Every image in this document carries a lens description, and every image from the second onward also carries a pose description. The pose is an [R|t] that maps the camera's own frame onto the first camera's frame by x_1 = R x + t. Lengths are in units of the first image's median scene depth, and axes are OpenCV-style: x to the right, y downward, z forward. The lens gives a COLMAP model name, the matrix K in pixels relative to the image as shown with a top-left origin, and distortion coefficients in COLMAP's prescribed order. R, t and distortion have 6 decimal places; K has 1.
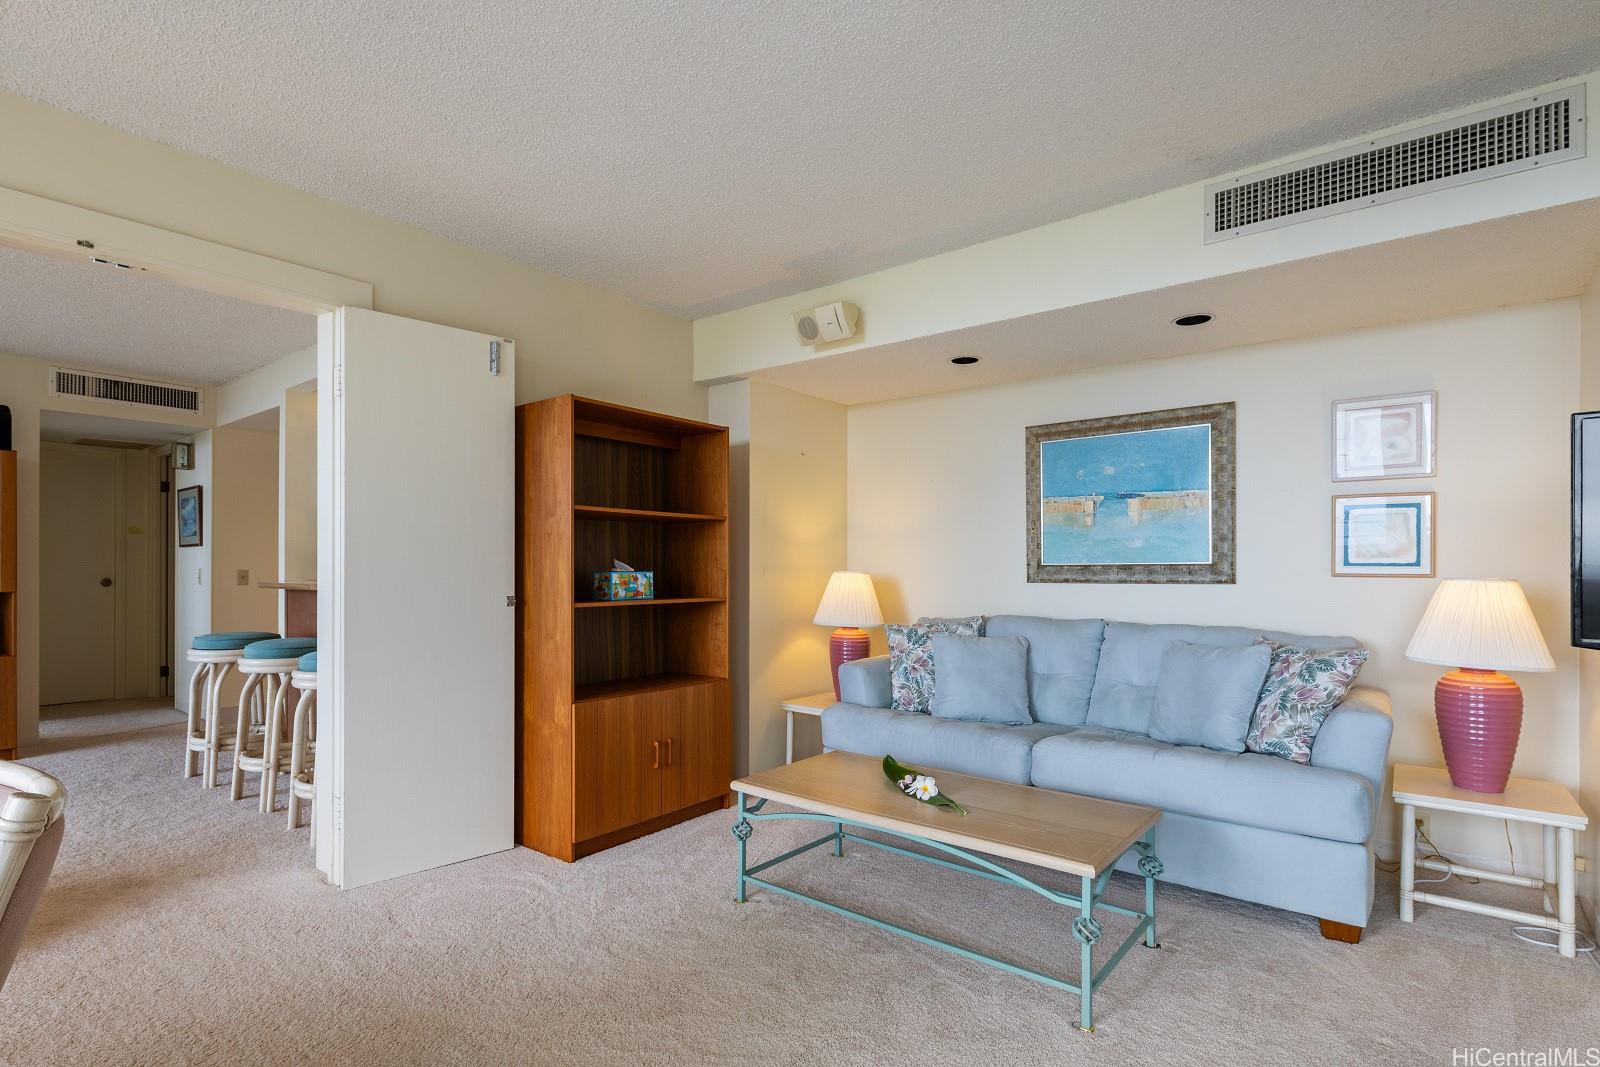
lens RADIAL K [[778.5, 0, 797.2], [0, 778.5, 569.5], [0, 0, 1]] dist [0.000154, -0.009341]
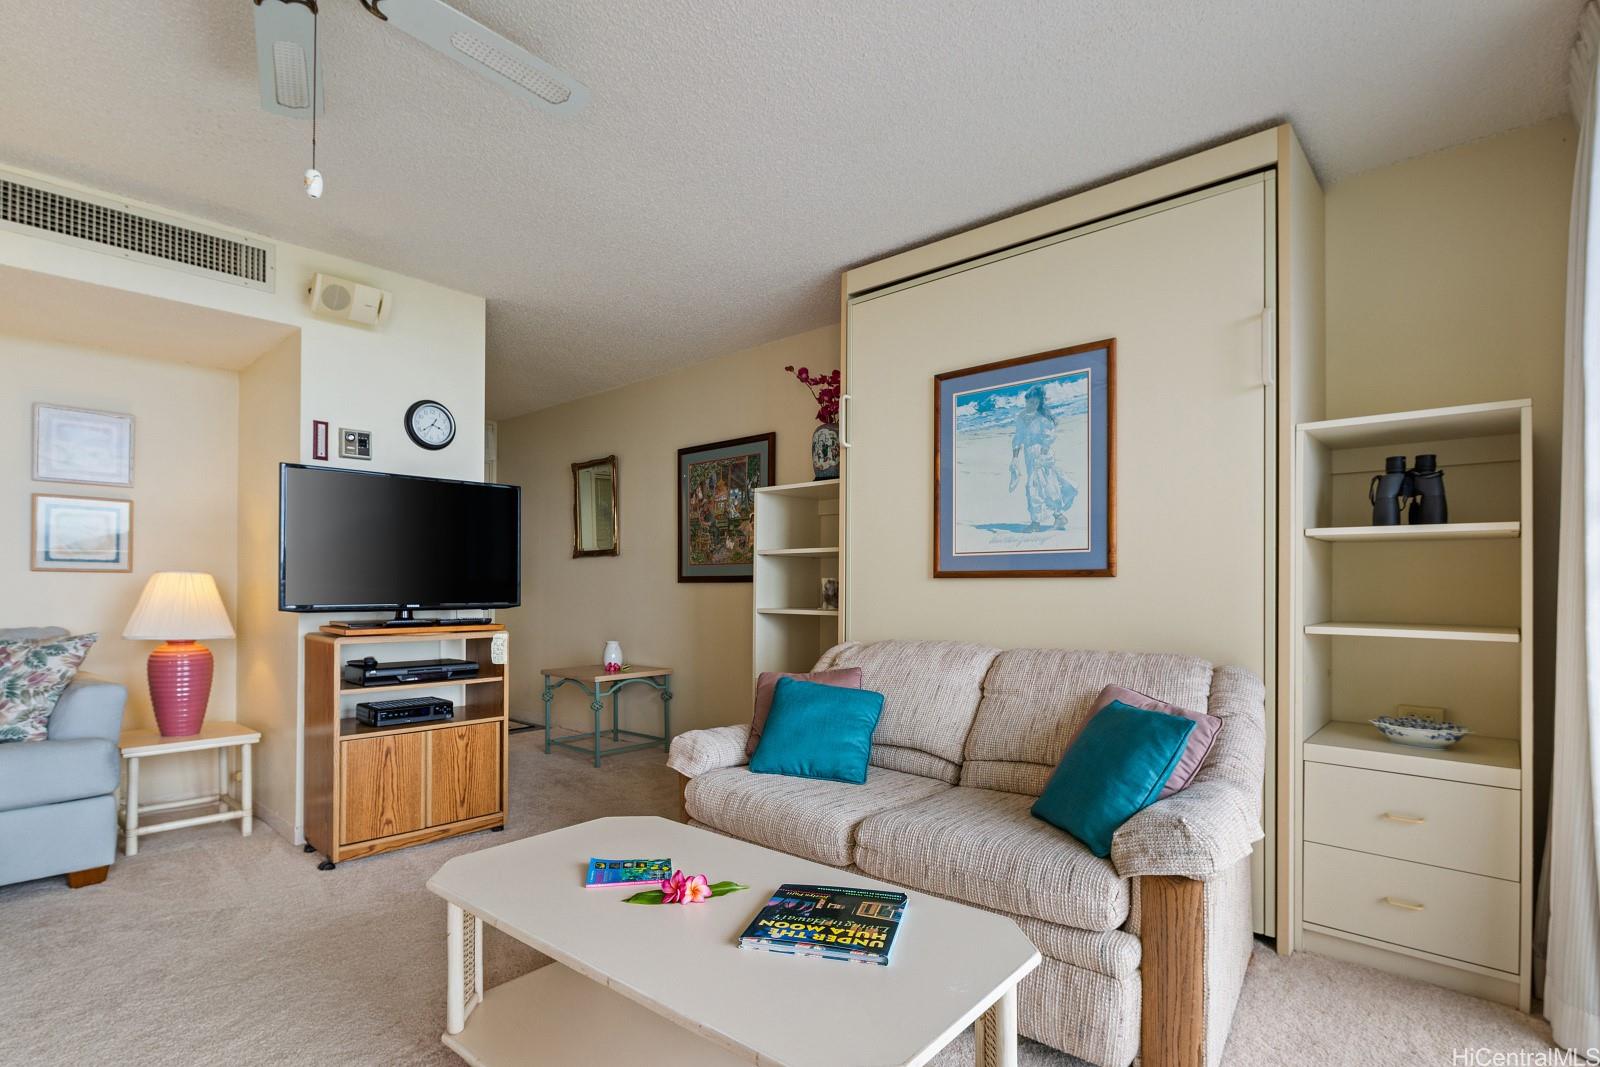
lens RADIAL K [[791.5, 0, 798.2], [0, 791.5, 578.4], [0, 0, 1]] dist [0.000778, 0.000323]
pose [[0.057923, 0.004352, 0.998312, -0.373169], [-0.001038, 0.999990, -0.004299, 0.027053], [-0.998321, -0.000787, 0.057927, -0.104061]]
